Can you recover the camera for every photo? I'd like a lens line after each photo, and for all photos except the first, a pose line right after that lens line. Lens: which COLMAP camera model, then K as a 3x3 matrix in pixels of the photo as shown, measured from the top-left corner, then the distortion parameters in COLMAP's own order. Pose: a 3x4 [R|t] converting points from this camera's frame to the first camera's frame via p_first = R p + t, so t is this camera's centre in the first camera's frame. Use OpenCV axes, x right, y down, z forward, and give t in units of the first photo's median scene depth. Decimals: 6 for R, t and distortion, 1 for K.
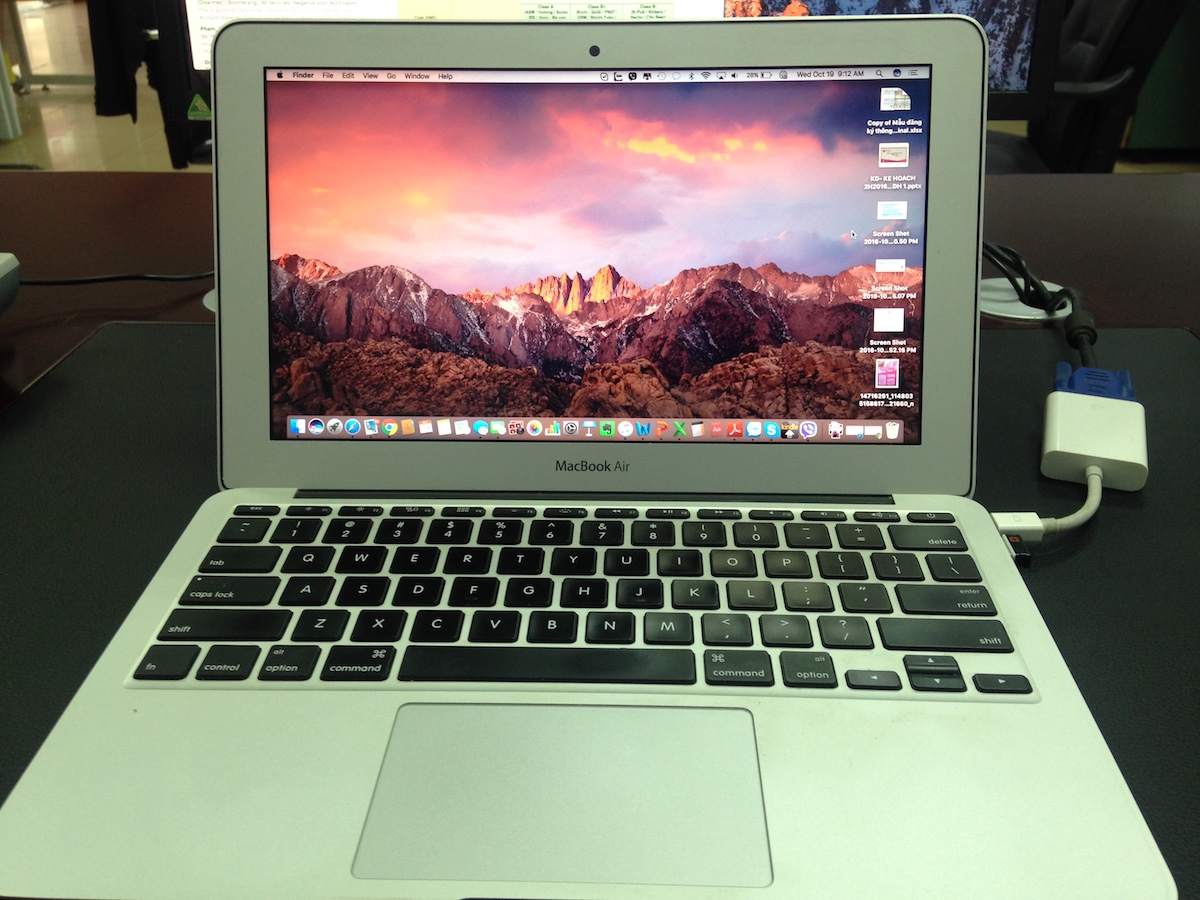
lens RADIAL K [[1114.3, 0, 600.0], [0, 1114.3, 450.0], [0, 0, 1]] dist [0.180486, -0.318899]
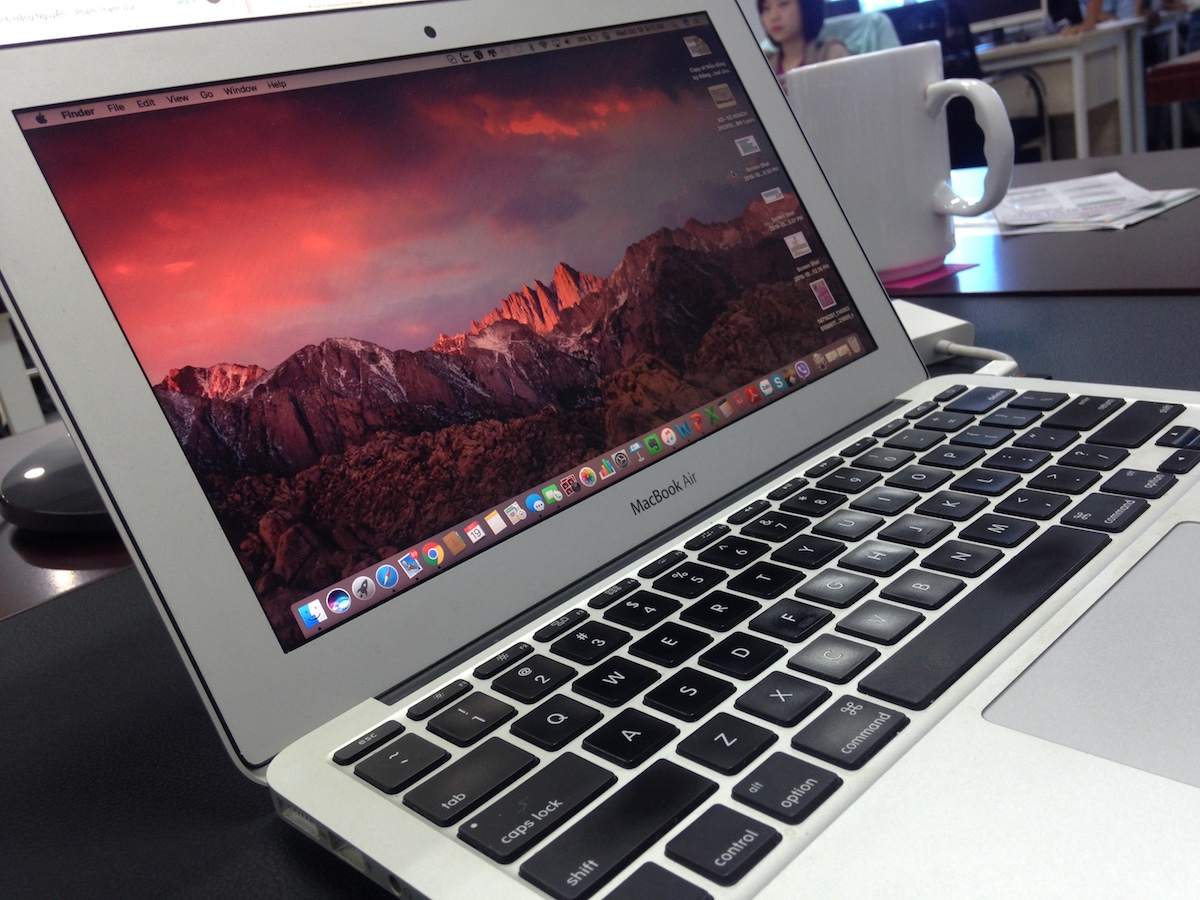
lens RADIAL K [[1114.3, 0, 600.0], [0, 1114.3, 450.0], [0, 0, 1]] dist [0.180486, -0.318899]
pose [[0.677657, -0.329795, 0.657279, -0.541952], [0.489296, 0.869446, -0.068215, 0.019817], [-0.548972, 0.367831, 0.750553, 0.429544]]
